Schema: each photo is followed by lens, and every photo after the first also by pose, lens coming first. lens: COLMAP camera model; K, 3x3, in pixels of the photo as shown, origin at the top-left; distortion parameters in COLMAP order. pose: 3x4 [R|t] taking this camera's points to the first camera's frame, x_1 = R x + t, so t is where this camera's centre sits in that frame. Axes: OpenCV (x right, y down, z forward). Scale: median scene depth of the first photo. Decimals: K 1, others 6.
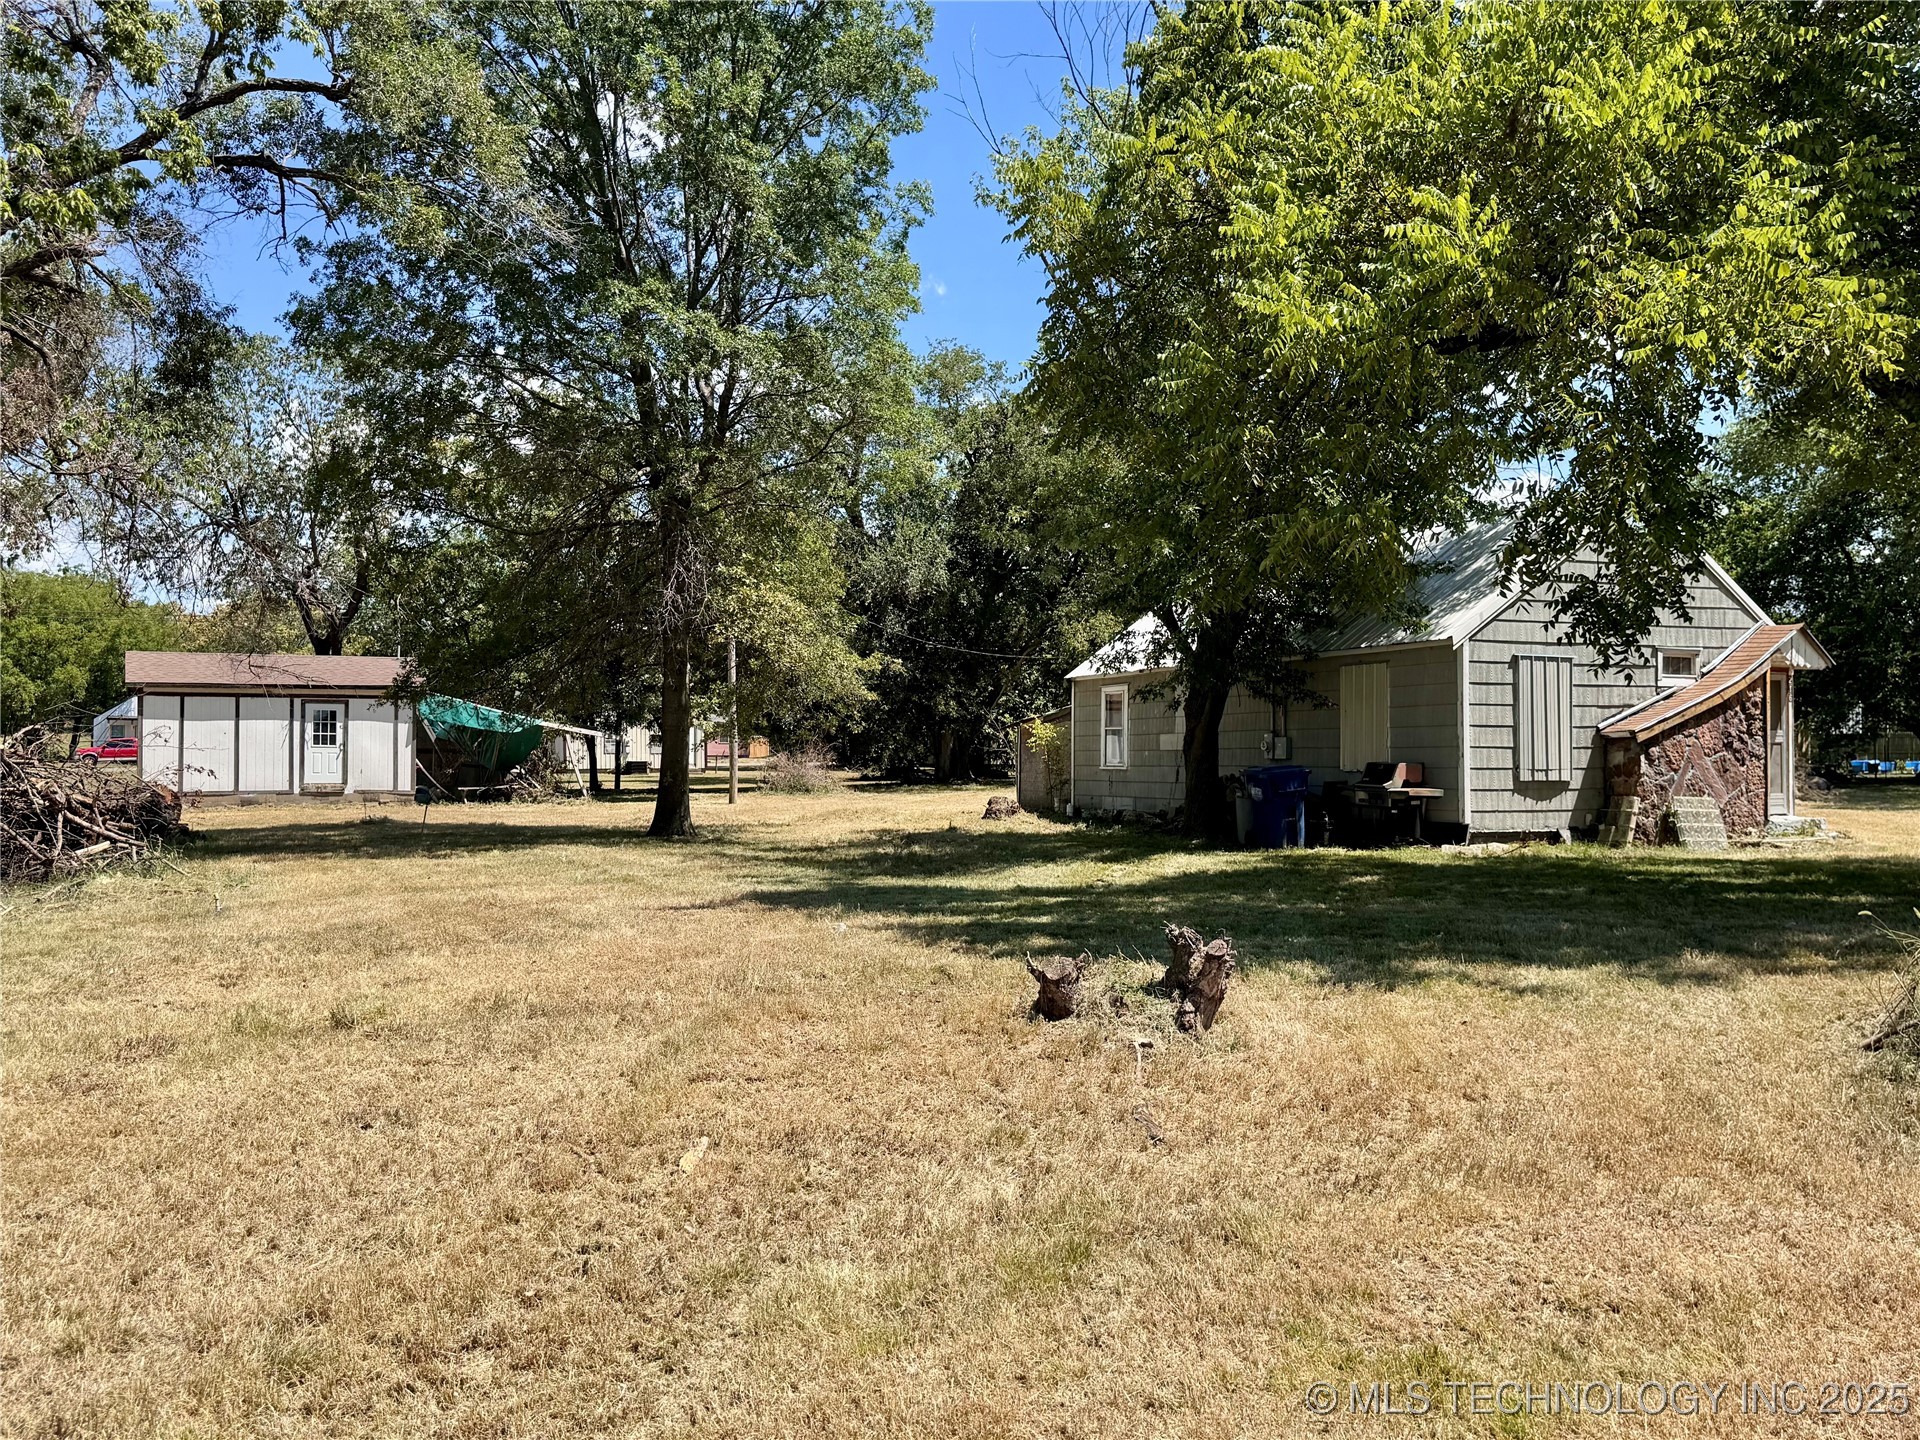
lens RADIAL K [[1581.3, 0, 974.8], [0, 1581.3, 731.5], [0, 0, 1]] dist [0.062061, -0.050622]
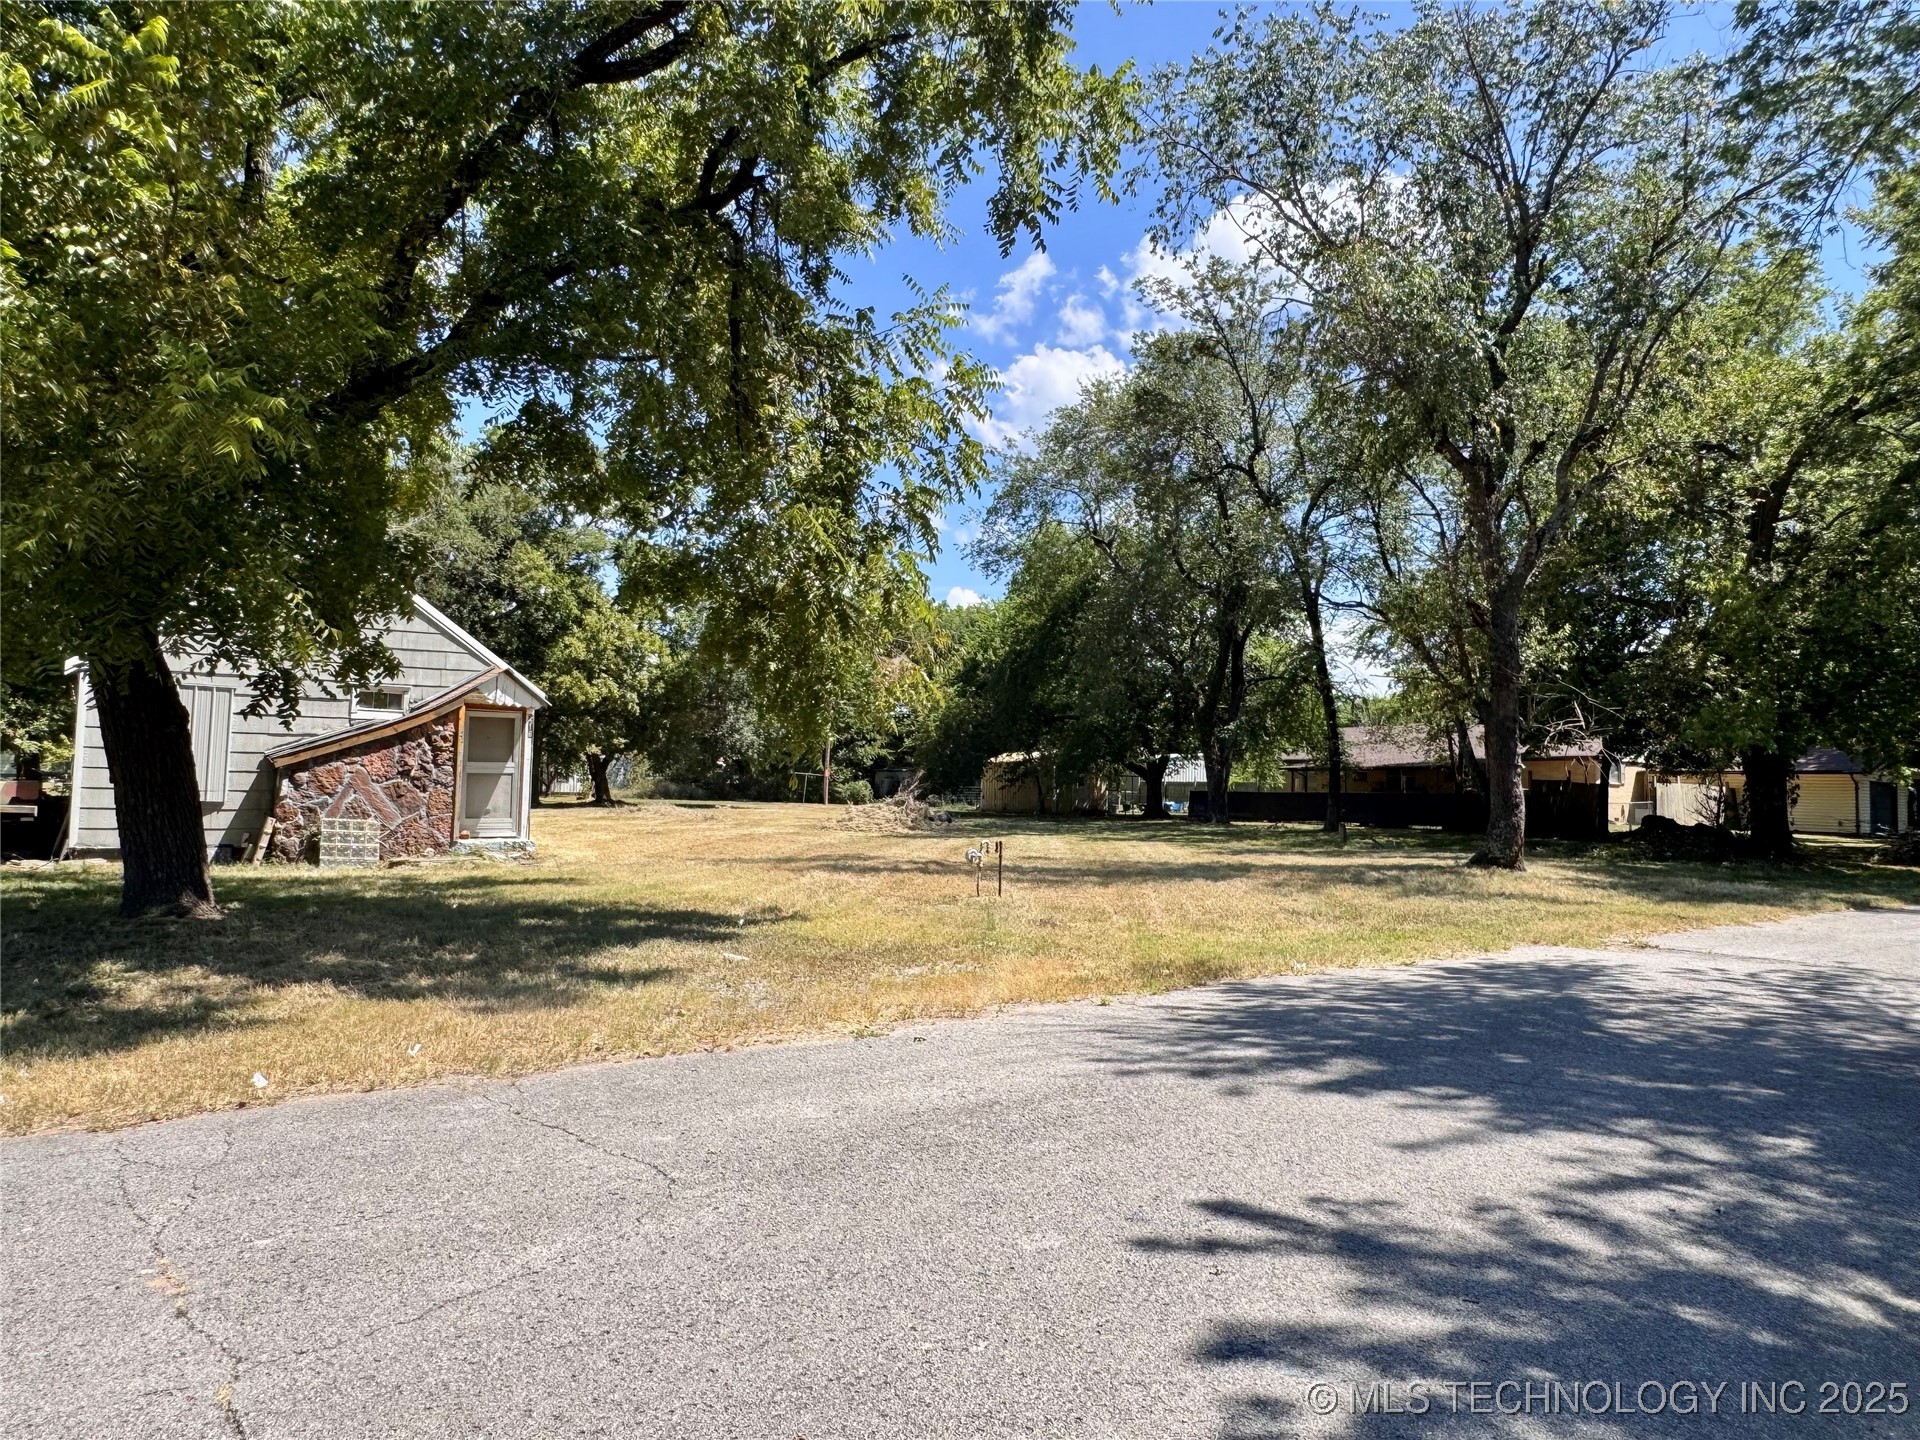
lens RADIAL K [[1247.6, 0, 954.8], [0, 1247.6, 719.4], [0, 0, 1]] dist [0.002344, 0.001060]
pose [[0.987614, 0.032964, 0.153402, 0.663167], [-0.026351, 0.998642, -0.044945, 0.000216], [-0.154675, 0.040346, 0.987141, 0.081459]]
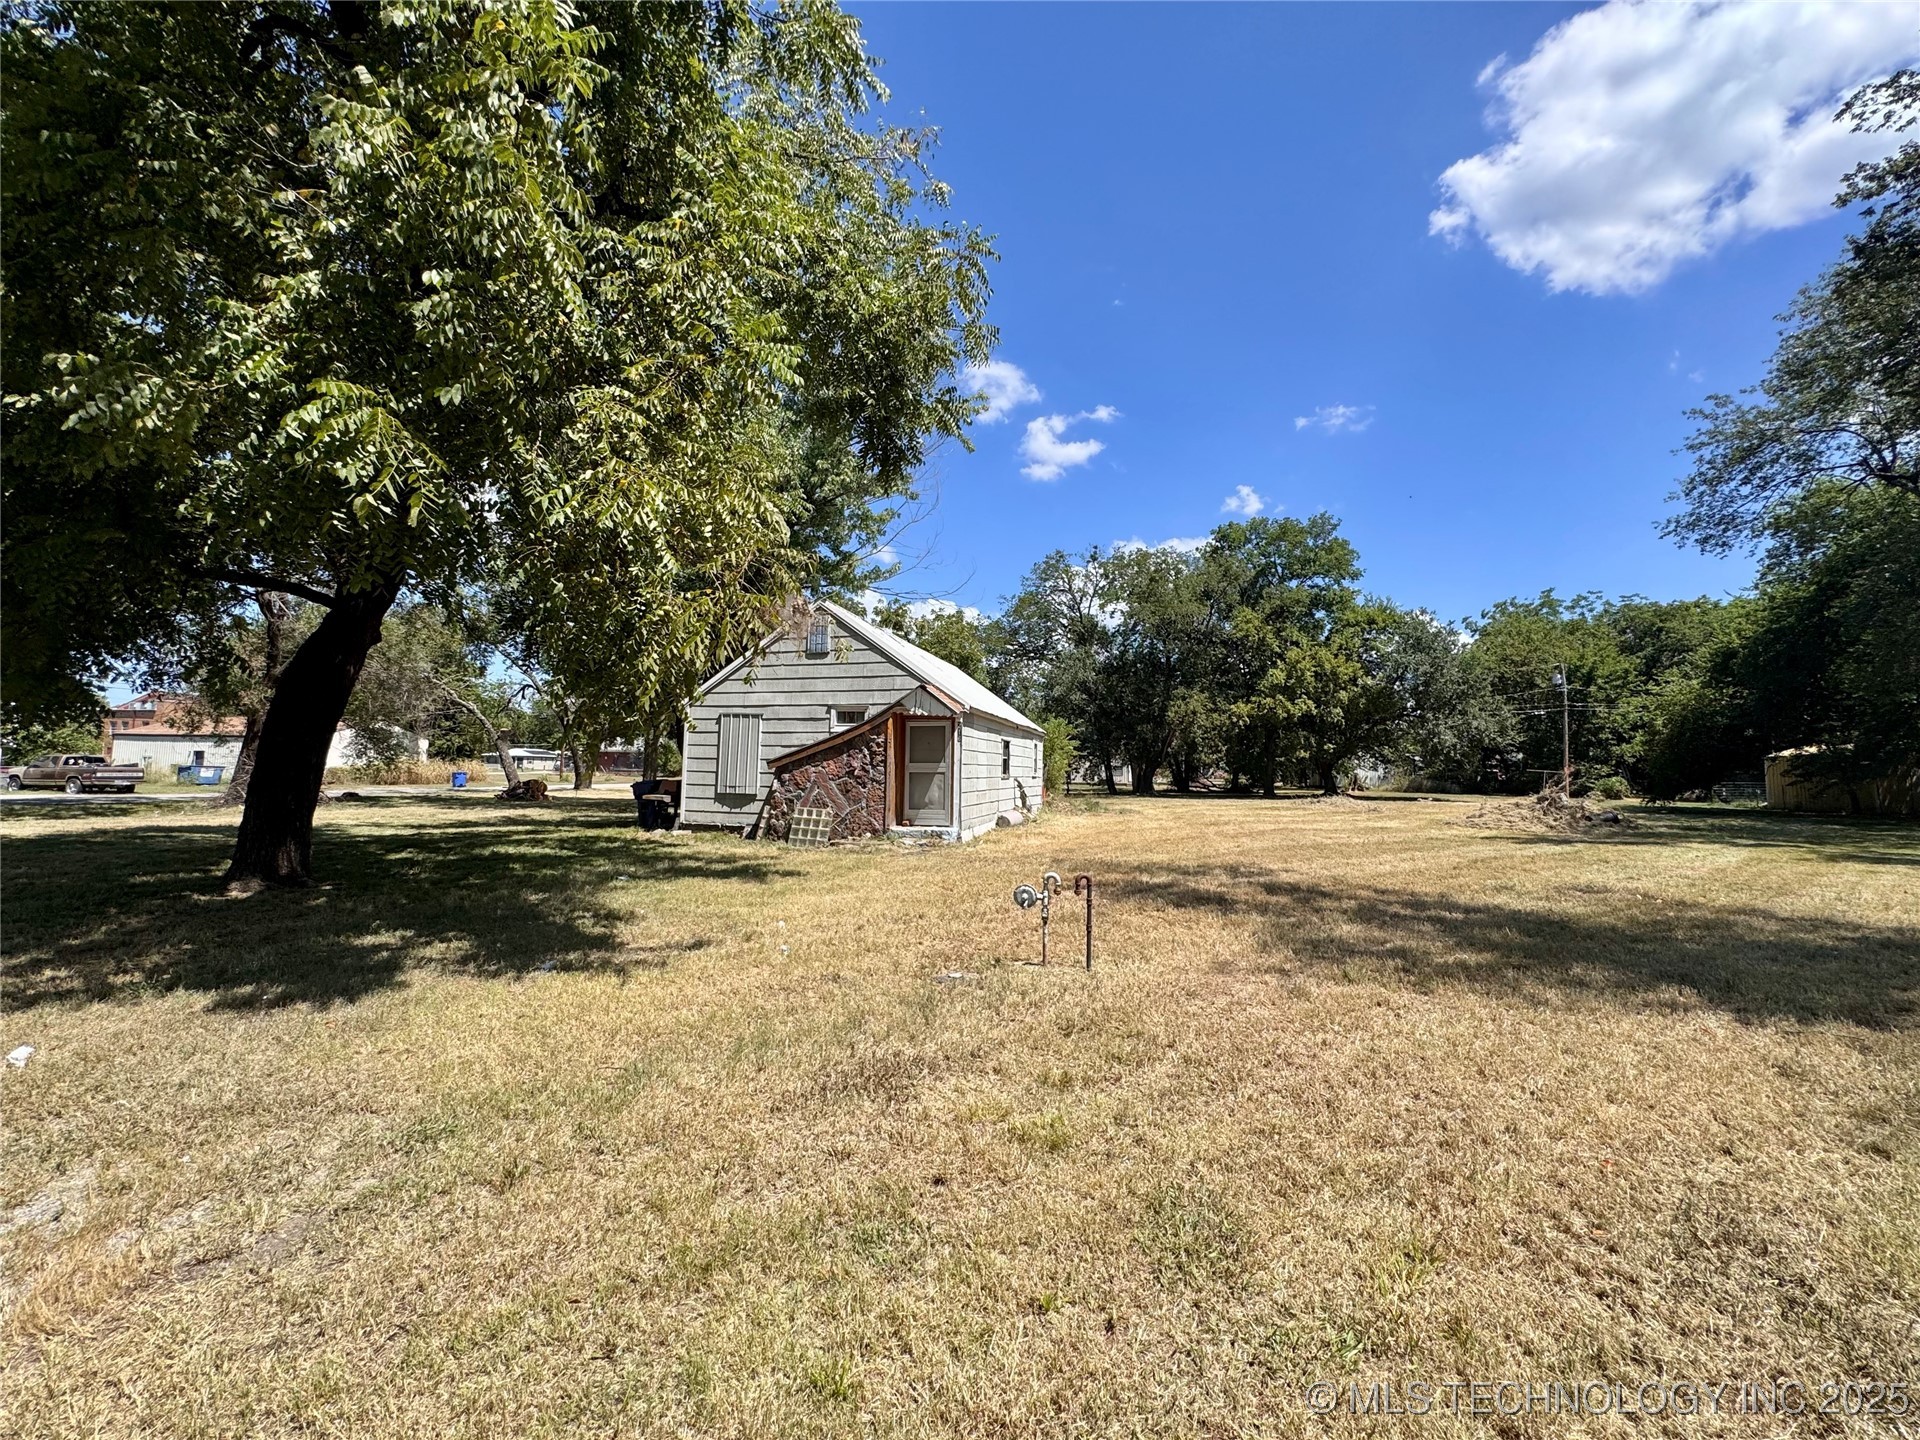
lens RADIAL K [[775.6, 0, 954.7], [0, 775.6, 711.6], [0, 0, 1]] dist [-0.007582, 0.002954]
pose [[0.760494, -0.035811, -0.648356, 0.916607], [-0.009467, 0.997761, -0.066214, -0.001064], [0.649276, 0.056493, 0.758452, 0.500377]]
